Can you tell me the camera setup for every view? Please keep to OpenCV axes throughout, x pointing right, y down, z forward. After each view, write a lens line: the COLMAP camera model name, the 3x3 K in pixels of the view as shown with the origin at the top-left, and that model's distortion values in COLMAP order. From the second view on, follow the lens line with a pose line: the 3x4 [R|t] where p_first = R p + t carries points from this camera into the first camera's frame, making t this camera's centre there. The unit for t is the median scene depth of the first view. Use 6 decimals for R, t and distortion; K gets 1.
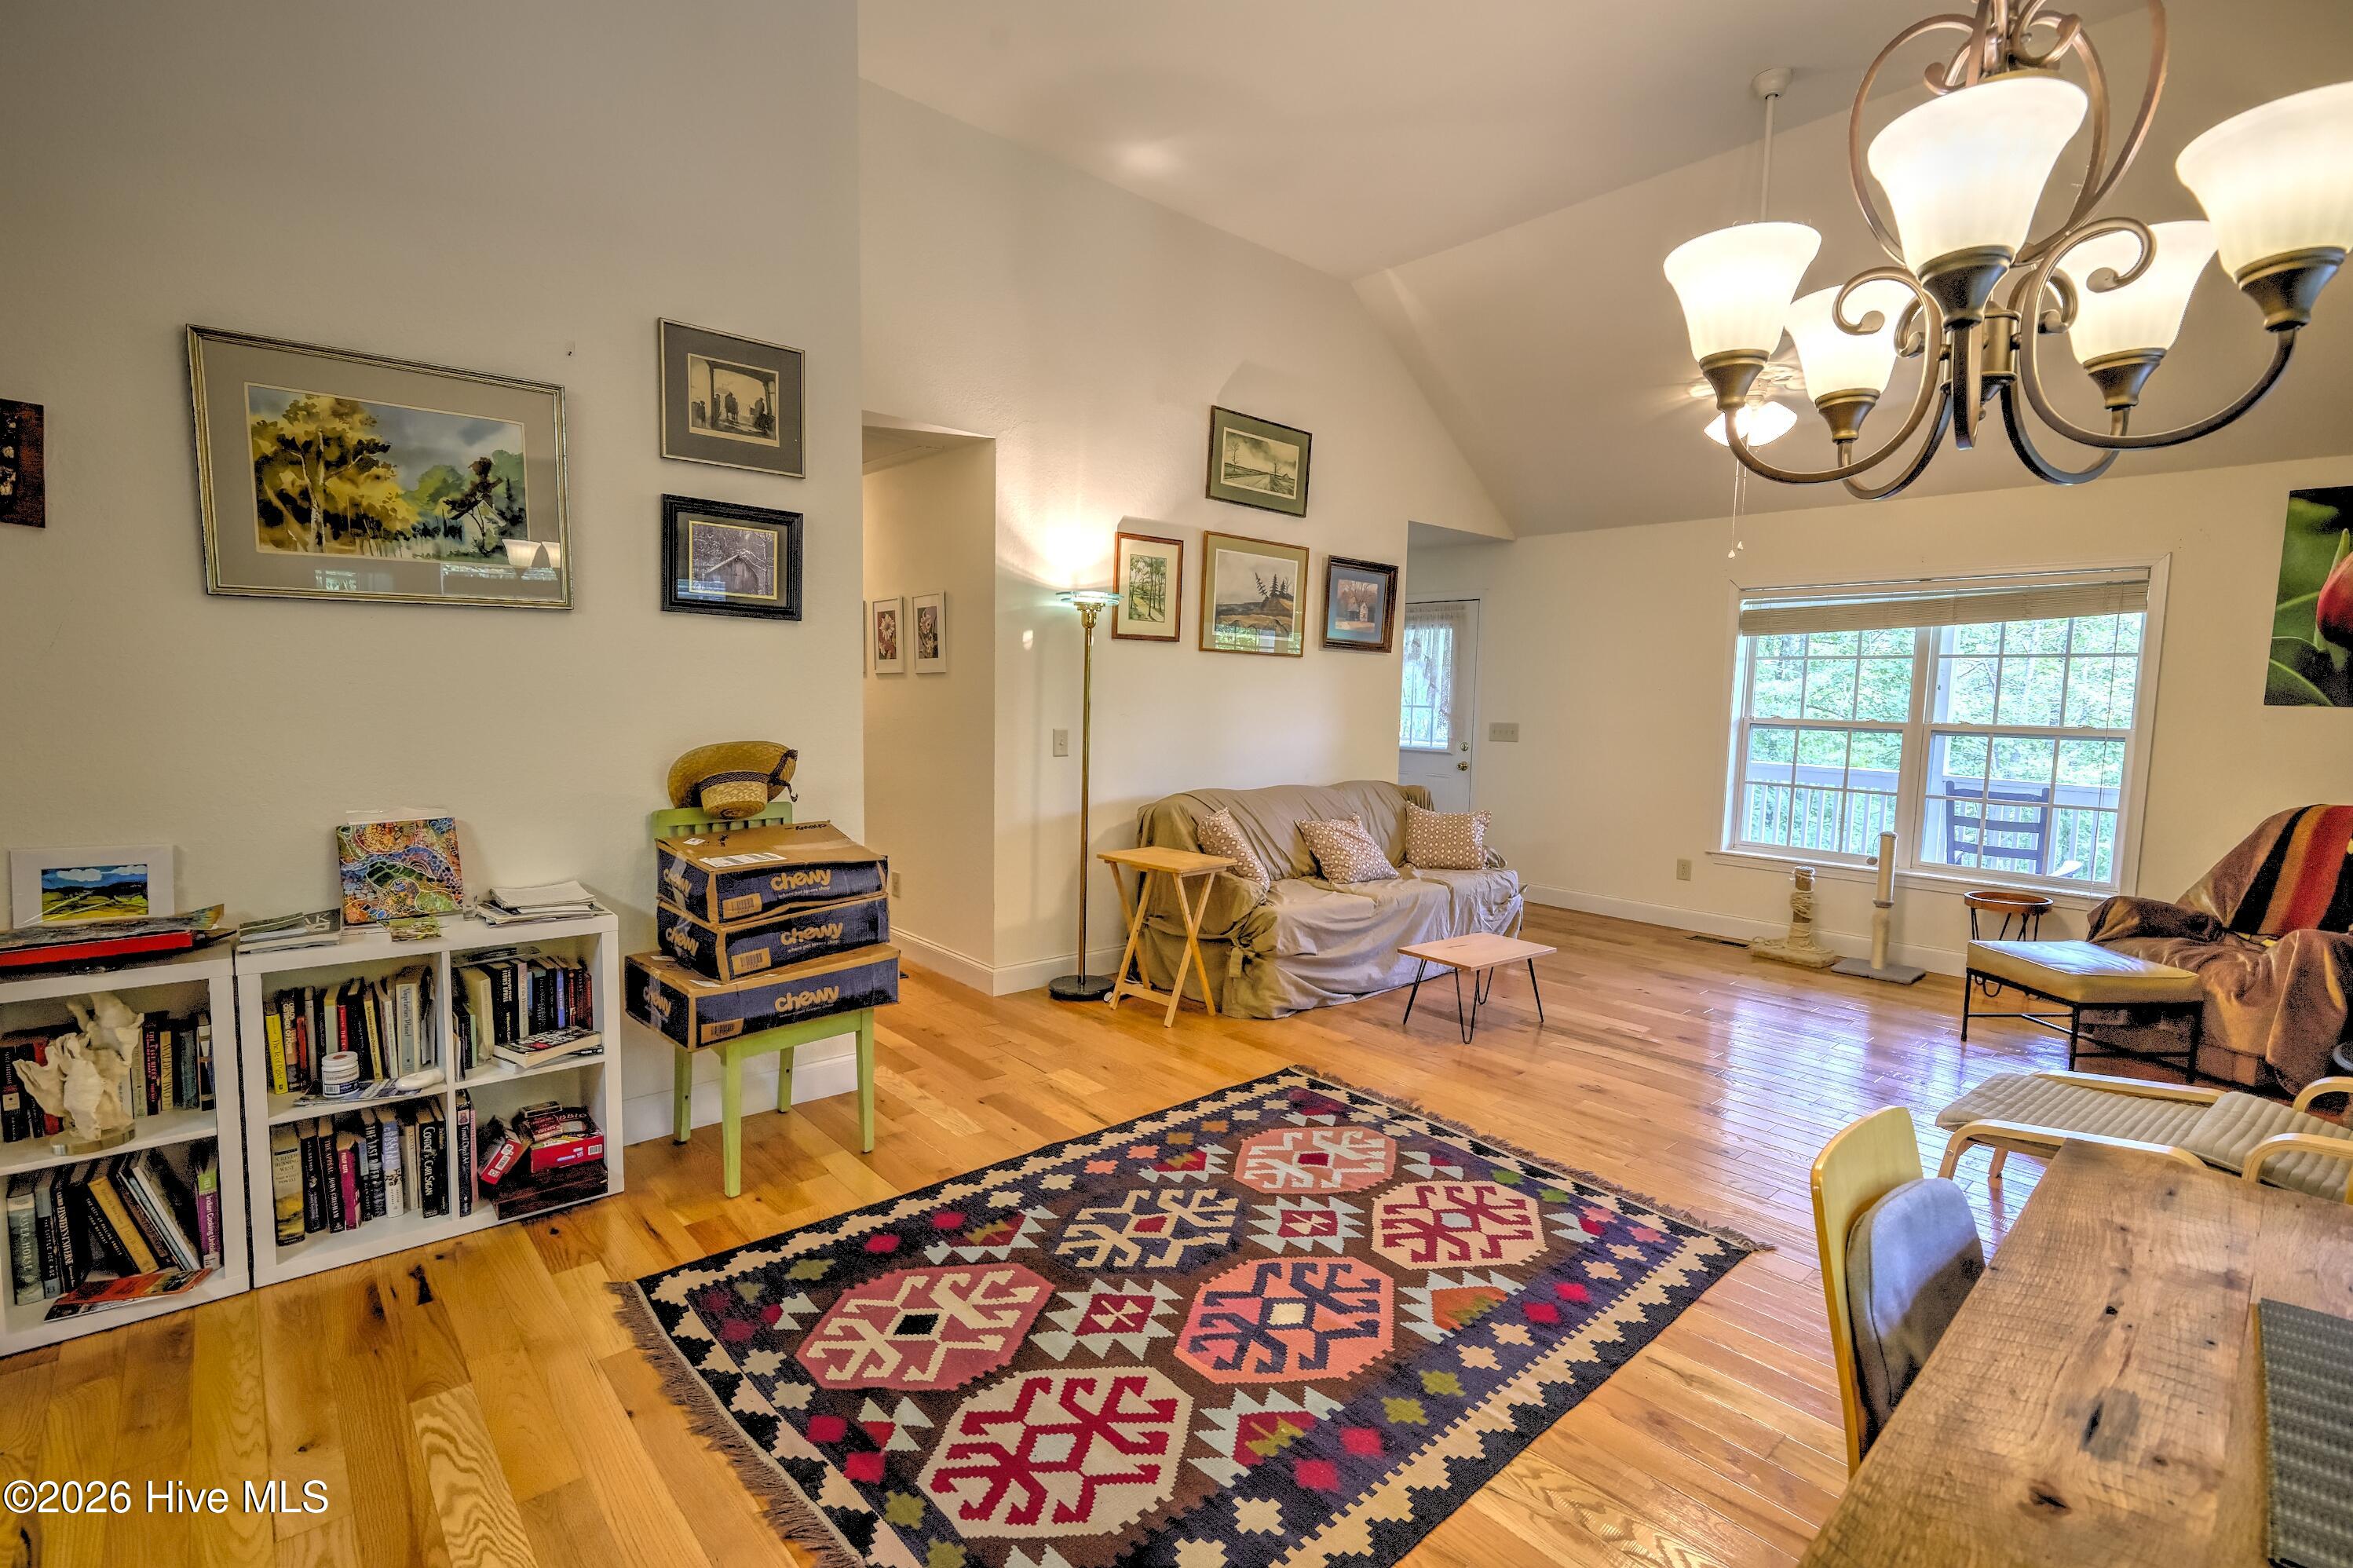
lens RADIAL K [[1066.3, 0, 1171.0], [0, 1066.3, 789.4], [0, 0, 1]] dist [-0.005169, -0.000433]
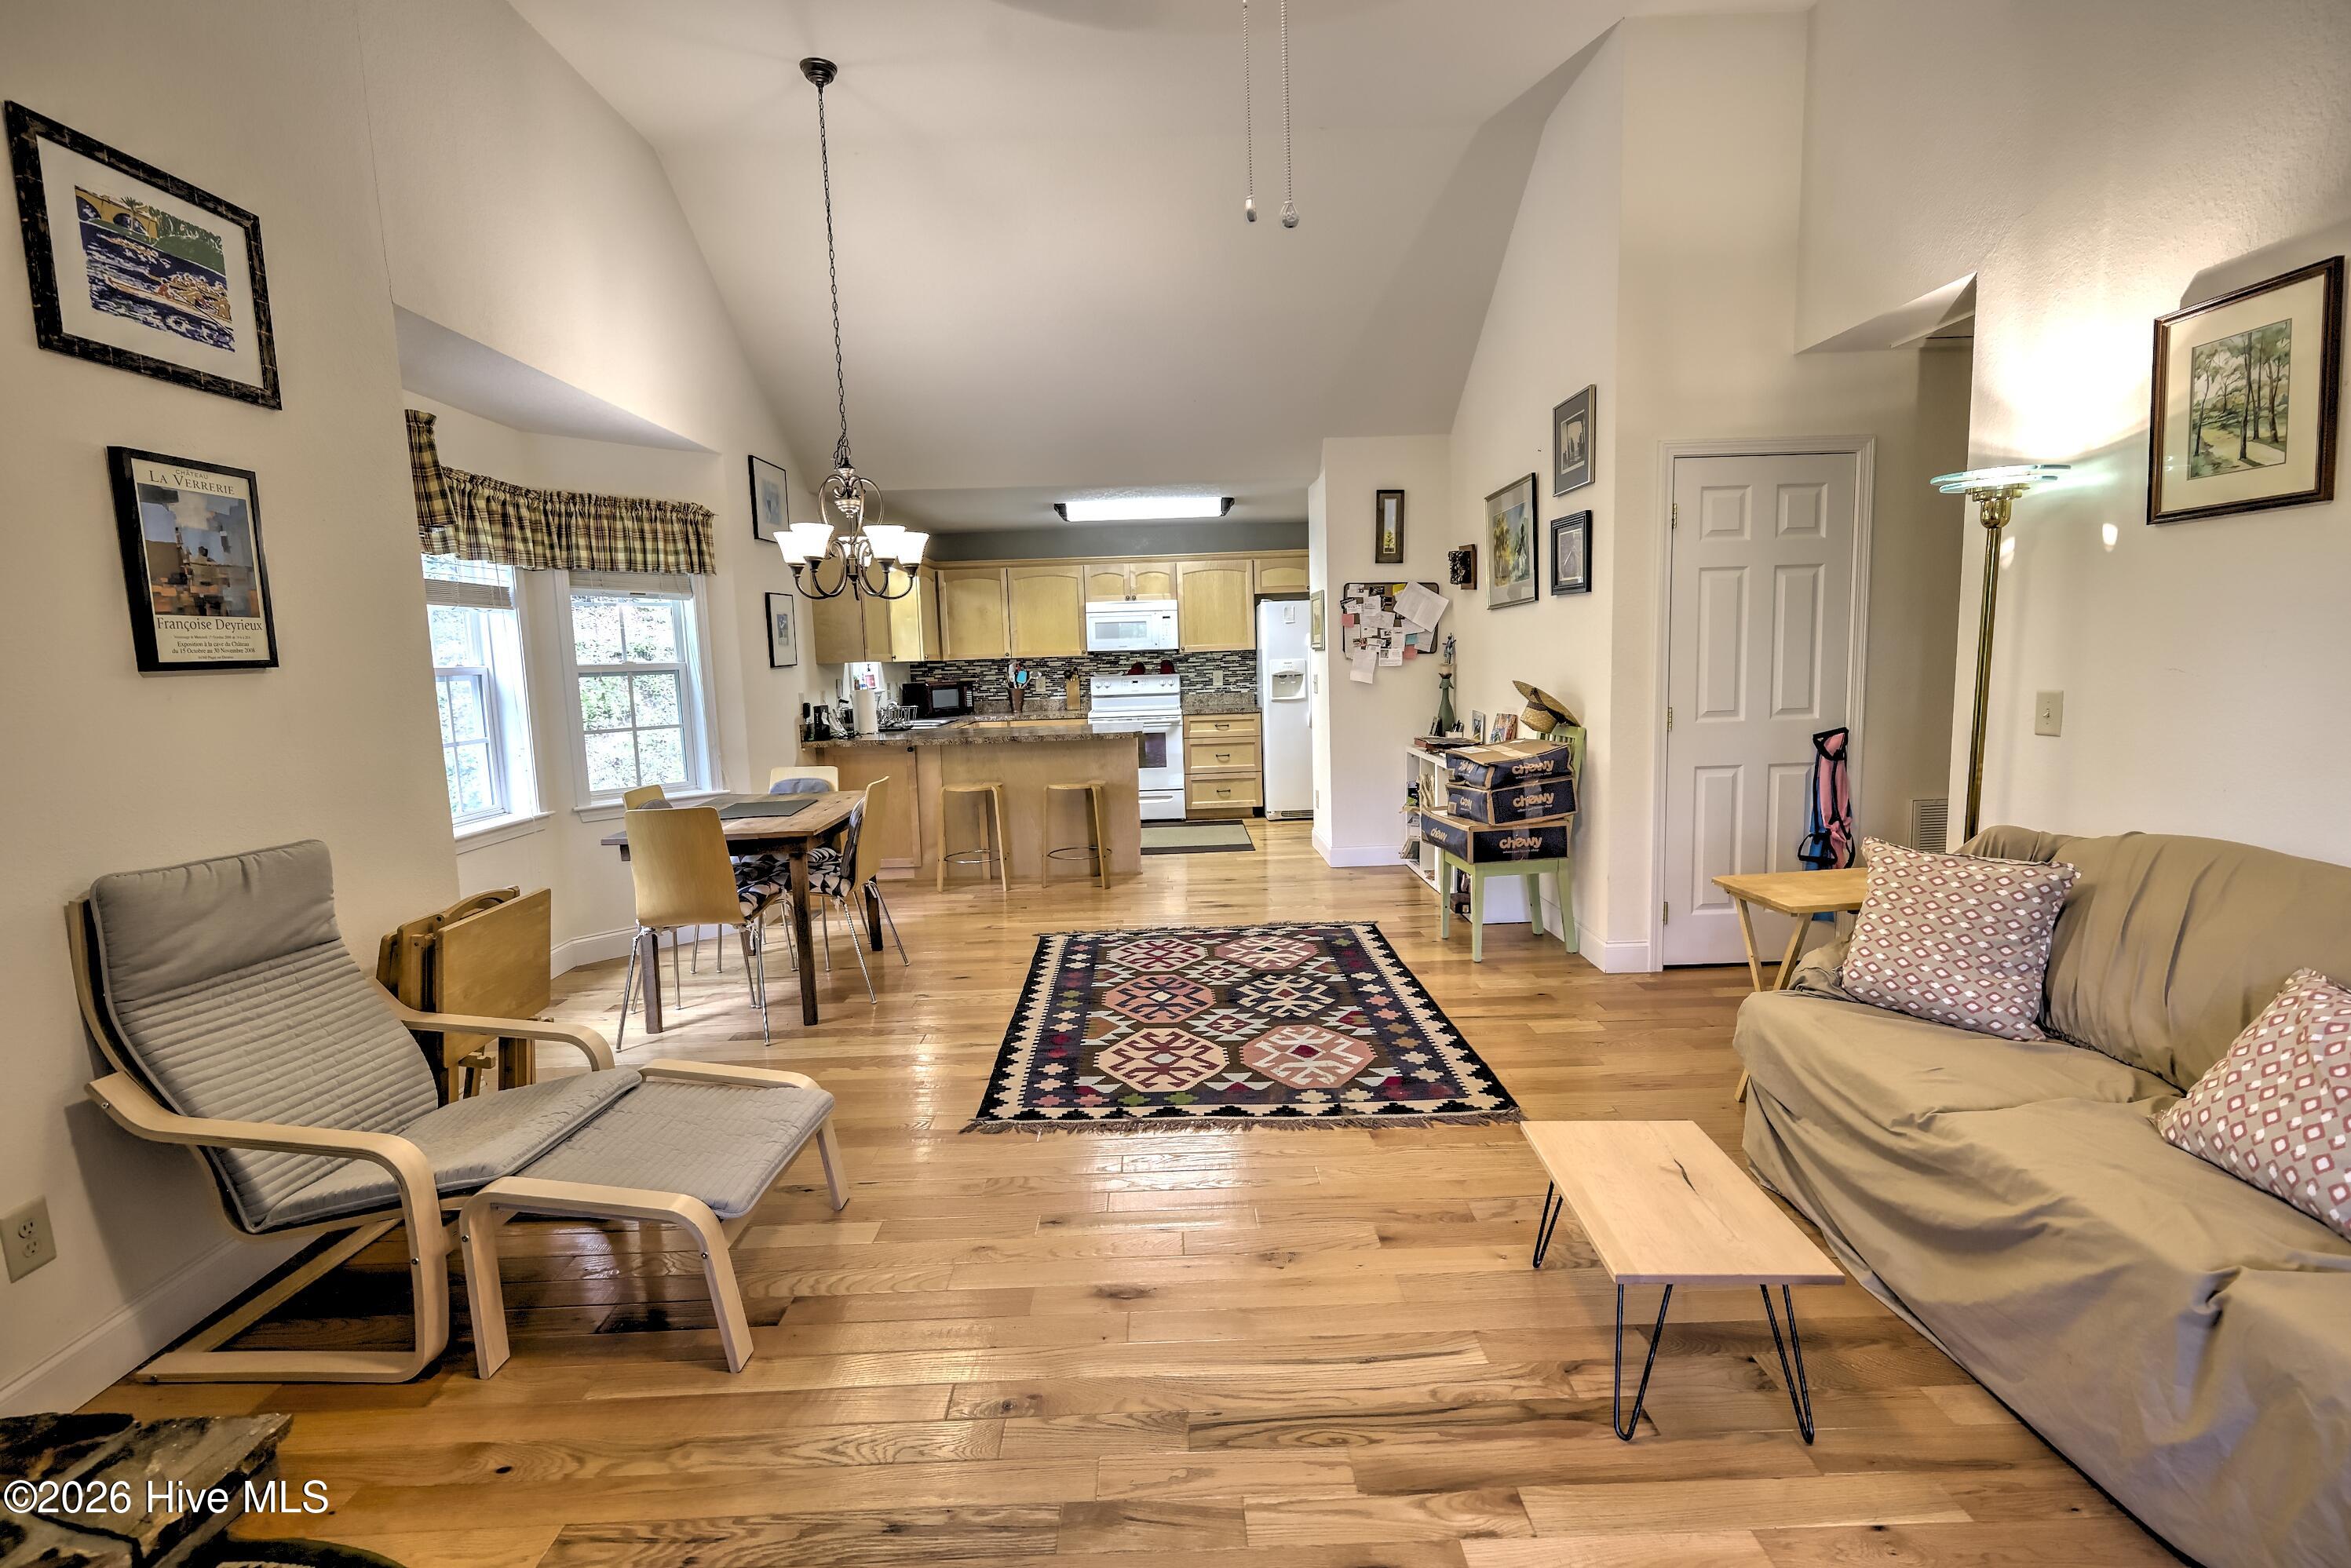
lens RADIAL K [[1065.3, 0, 1165.6], [0, 1065.3, 776.7], [0, 0, 1]] dist [-0.005169, -0.000433]
pose [[-0.652129, 0.088880, -0.752880, 1.272018], [-0.052055, 0.985510, 0.161432, -0.147138], [0.756319, 0.144466, -0.638053, 1.872456]]
